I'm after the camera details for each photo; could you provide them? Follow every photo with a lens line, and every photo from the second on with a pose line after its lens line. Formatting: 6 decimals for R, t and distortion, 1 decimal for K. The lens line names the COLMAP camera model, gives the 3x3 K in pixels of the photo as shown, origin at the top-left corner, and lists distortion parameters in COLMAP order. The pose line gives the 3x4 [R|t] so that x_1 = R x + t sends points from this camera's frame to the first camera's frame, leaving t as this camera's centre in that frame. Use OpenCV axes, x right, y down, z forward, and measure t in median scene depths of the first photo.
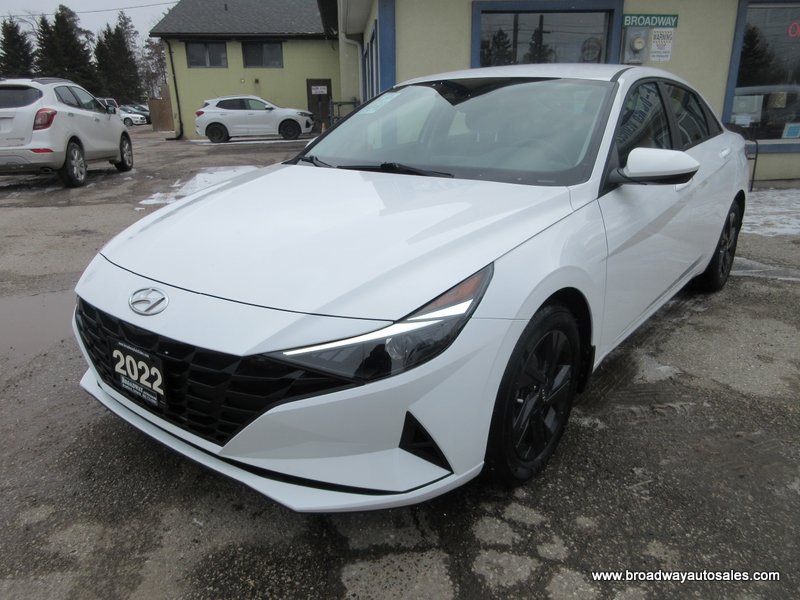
lens RADIAL K [[601.4, 0, 395.8], [0, 601.4, 300.9], [0, 0, 1]] dist [0.013240, -0.005595]
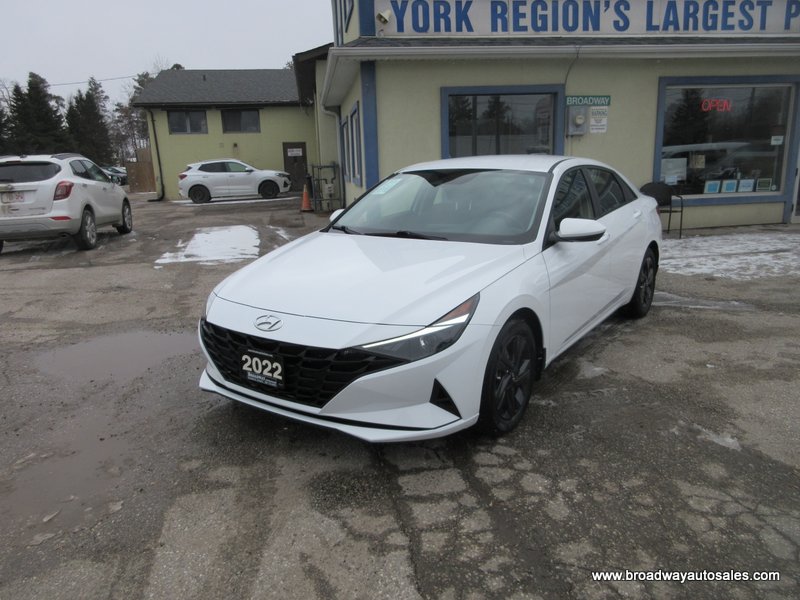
lens RADIAL K [[601.4, 0, 395.7], [0, 601.4, 299.8], [0, 0, 1]] dist [0.013240, -0.005595]
pose [[0.998237, -0.030317, 0.051025, -0.103513], [0.034580, 0.995793, -0.084853, 0.060544], [-0.048238, 0.086468, 0.995086, -0.434735]]
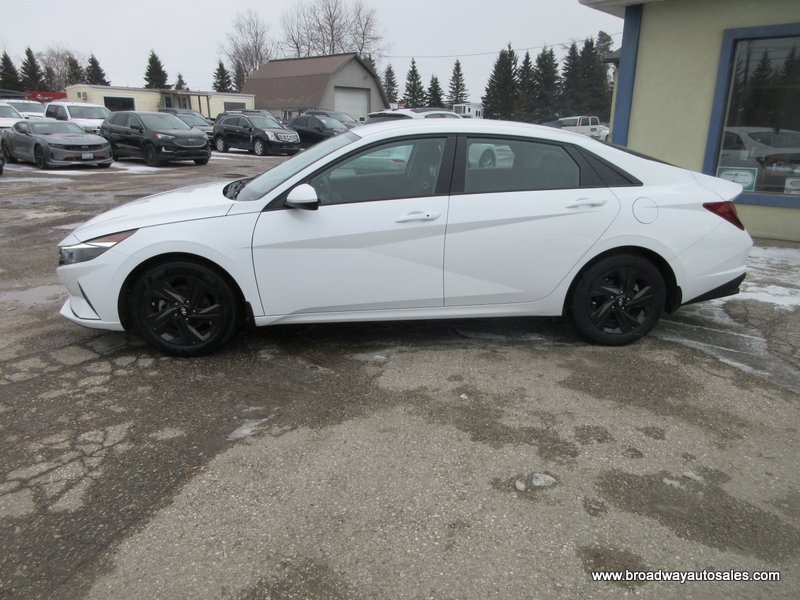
lens RADIAL K [[601.4, 0, 399.8], [0, 601.4, 299.6], [0, 0, 1]] dist [0.013240, -0.005595]
pose [[0.699402, 0.217985, -0.680675, 1.484161], [-0.235081, 0.969528, 0.068941, -0.119607], [0.674962, 0.111796, 0.729334, 0.086099]]
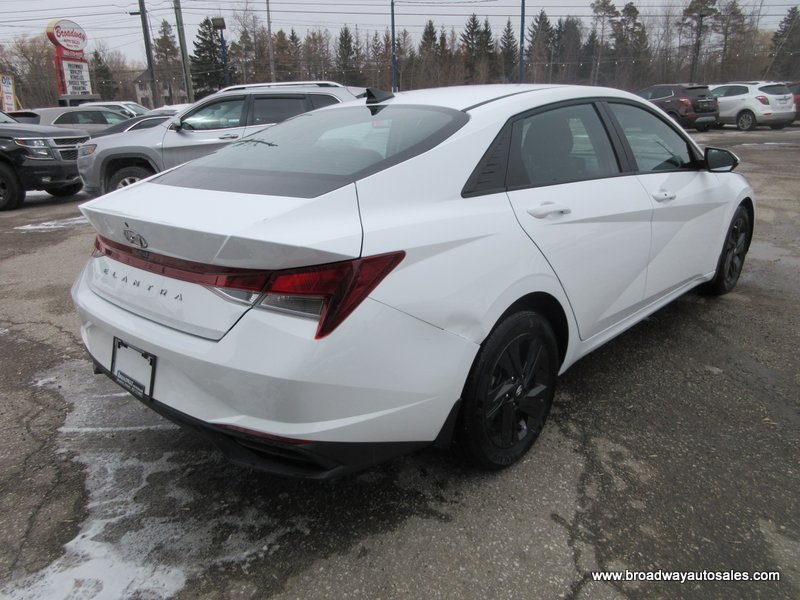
lens RADIAL K [[601.4, 0, 401.4], [0, 601.4, 298.4], [0, 0, 1]] dist [0.013240, -0.005595]
pose [[-0.996321, 0.021091, 0.083067, 0.411186], [0.065610, 0.811292, 0.580948, -0.893790], [-0.055139, 0.584261, -0.809691, 2.593697]]
